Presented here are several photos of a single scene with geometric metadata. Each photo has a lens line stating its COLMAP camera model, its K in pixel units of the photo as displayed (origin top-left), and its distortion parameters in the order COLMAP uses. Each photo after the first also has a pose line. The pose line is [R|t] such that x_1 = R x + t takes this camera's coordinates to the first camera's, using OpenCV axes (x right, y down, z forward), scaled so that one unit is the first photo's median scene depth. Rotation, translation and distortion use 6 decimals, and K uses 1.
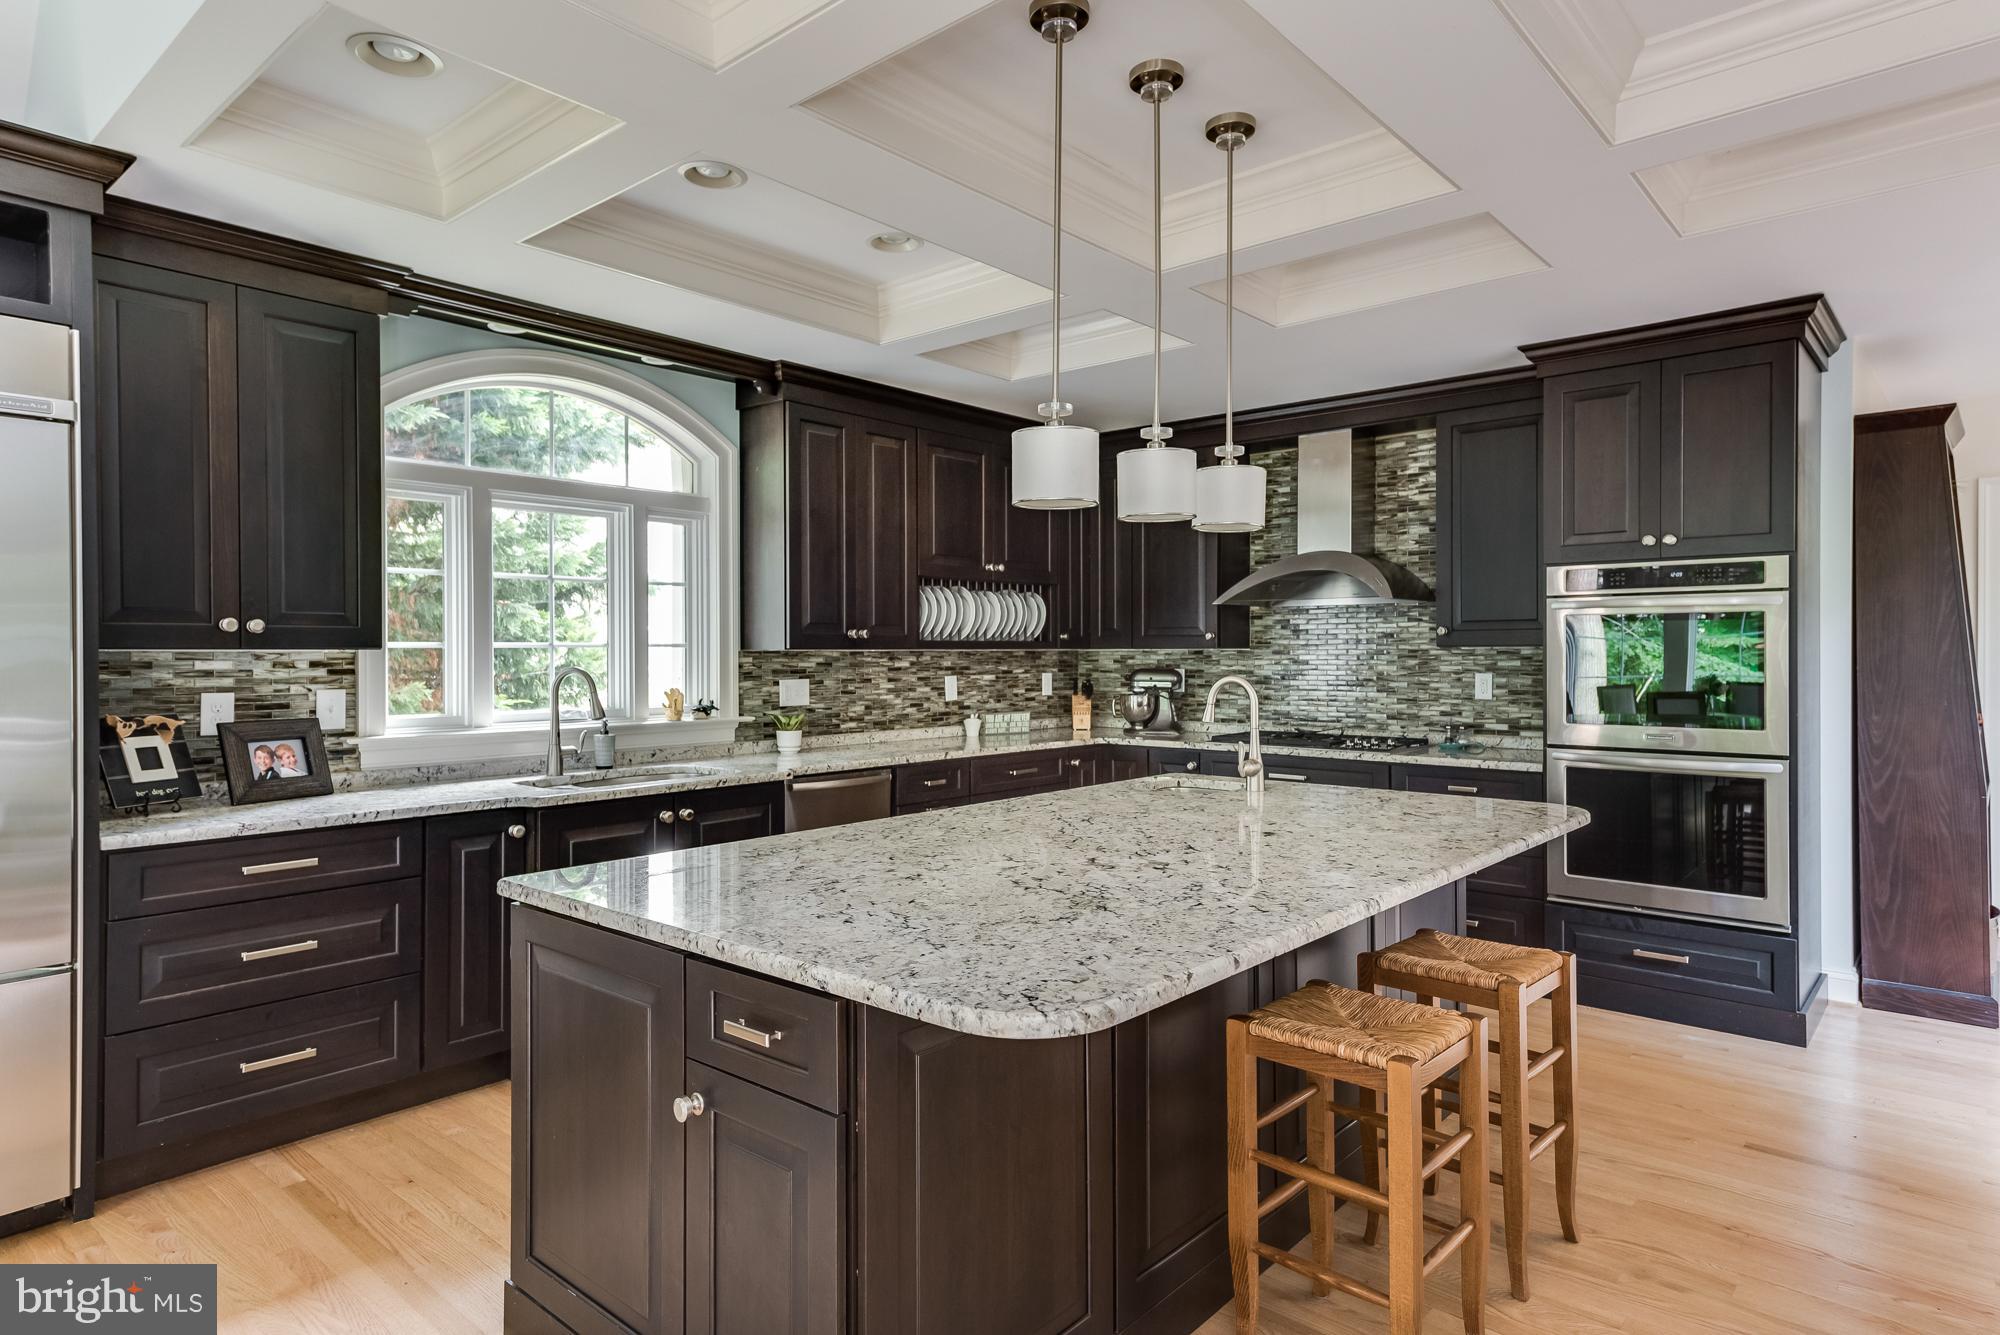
lens RADIAL K [[1119.6, 0, 1002.3], [0, 1119.6, 650.8], [0, 0, 1]] dist [0.002078, -0.000287]
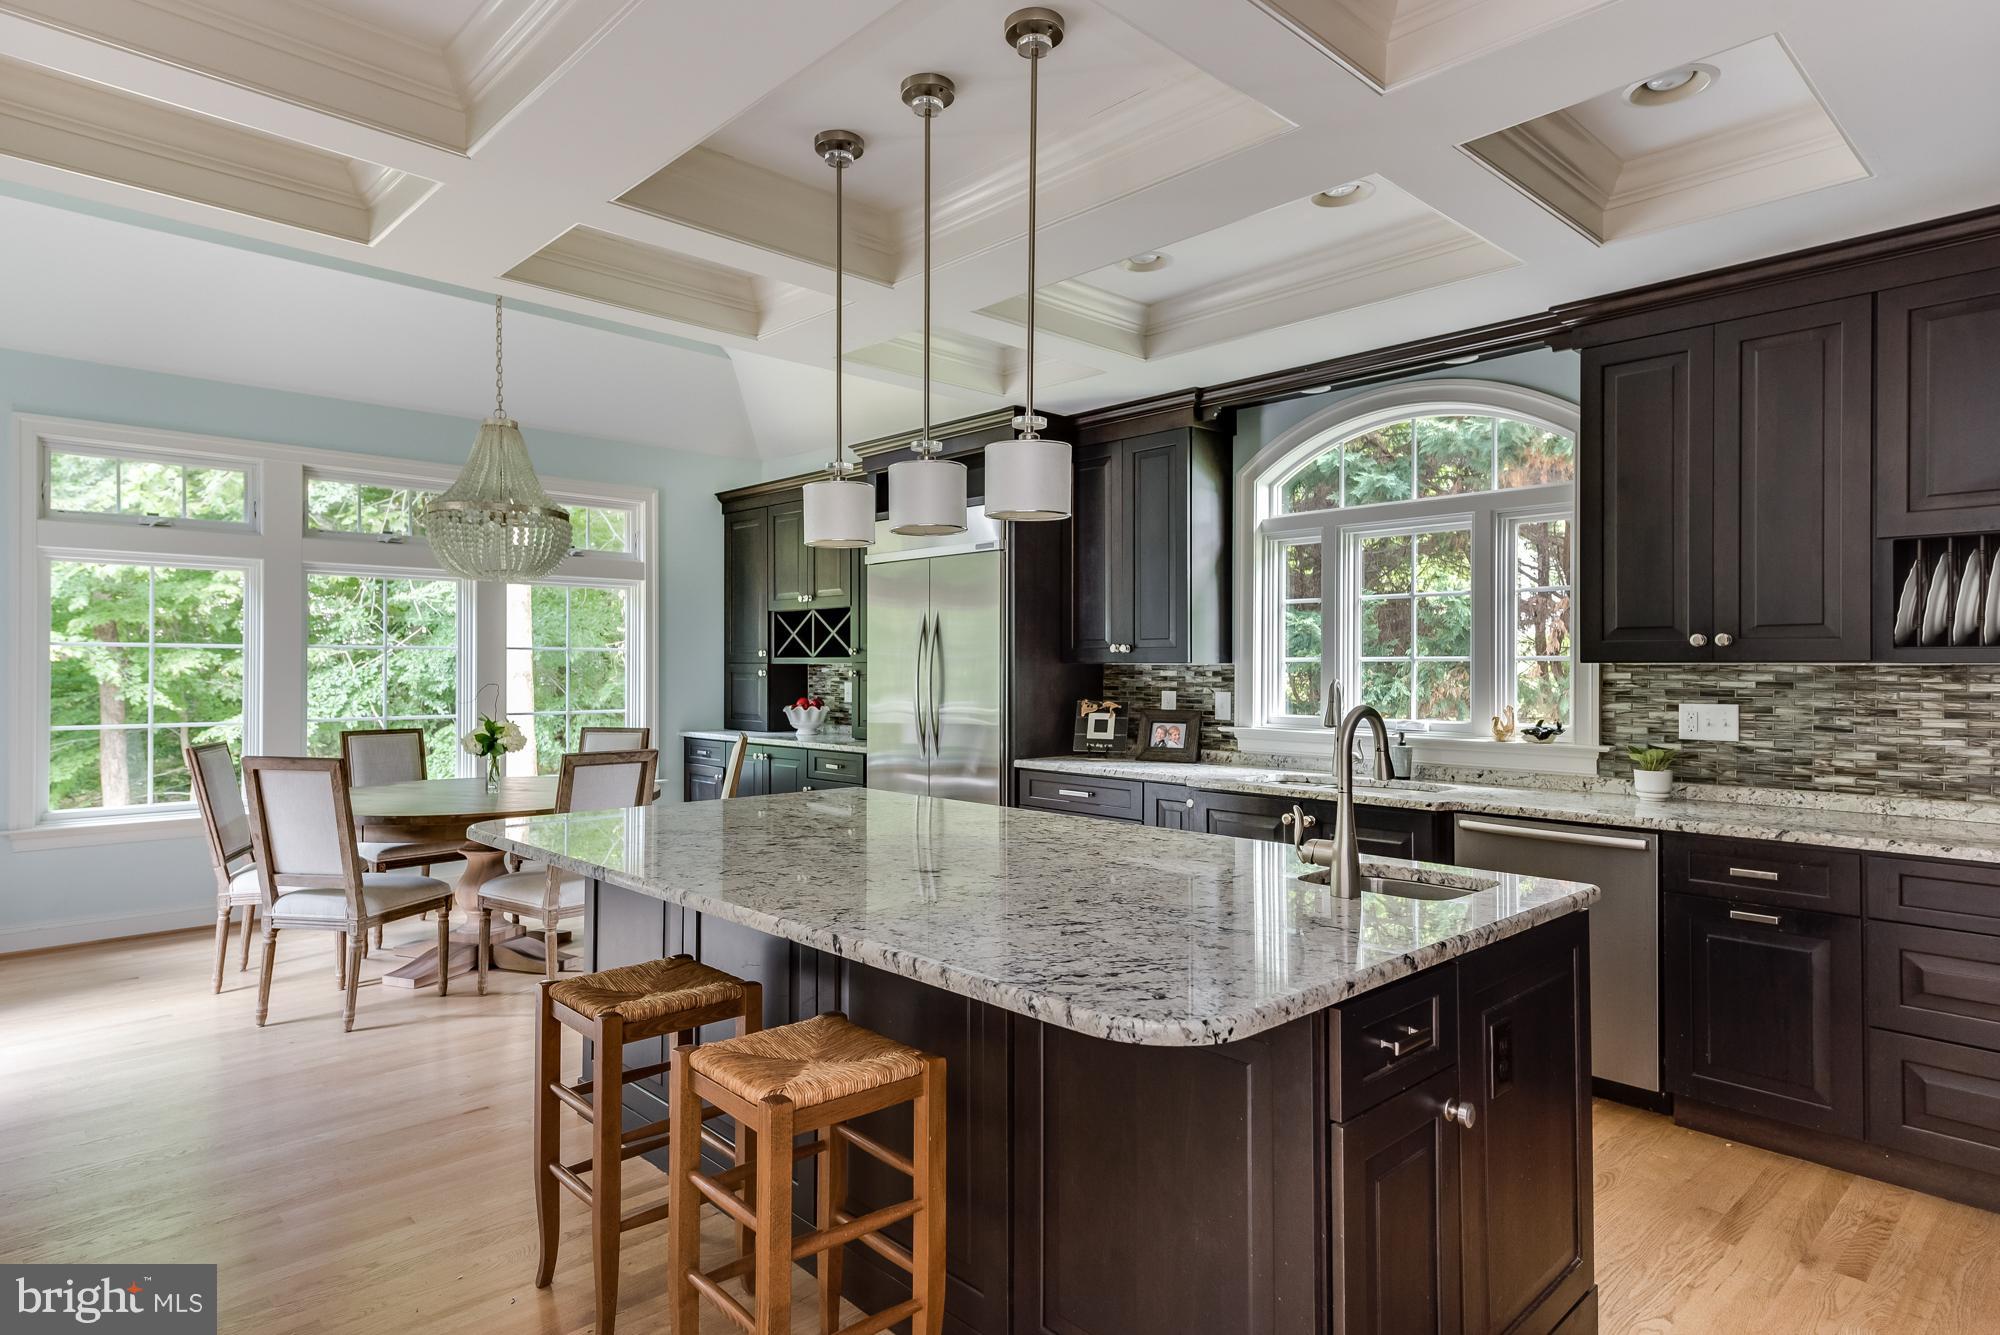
lens RADIAL K [[1114.9, 0, 1002.9], [0, 1114.9, 656.5], [0, 0, 1]] dist [0.047573, -0.000402]
pose [[-0.094706, -0.006152, -0.995486, 0.630155], [-0.000083, 0.999981, -0.006172, -0.000741], [0.995505, -0.000502, -0.094705, 0.652791]]
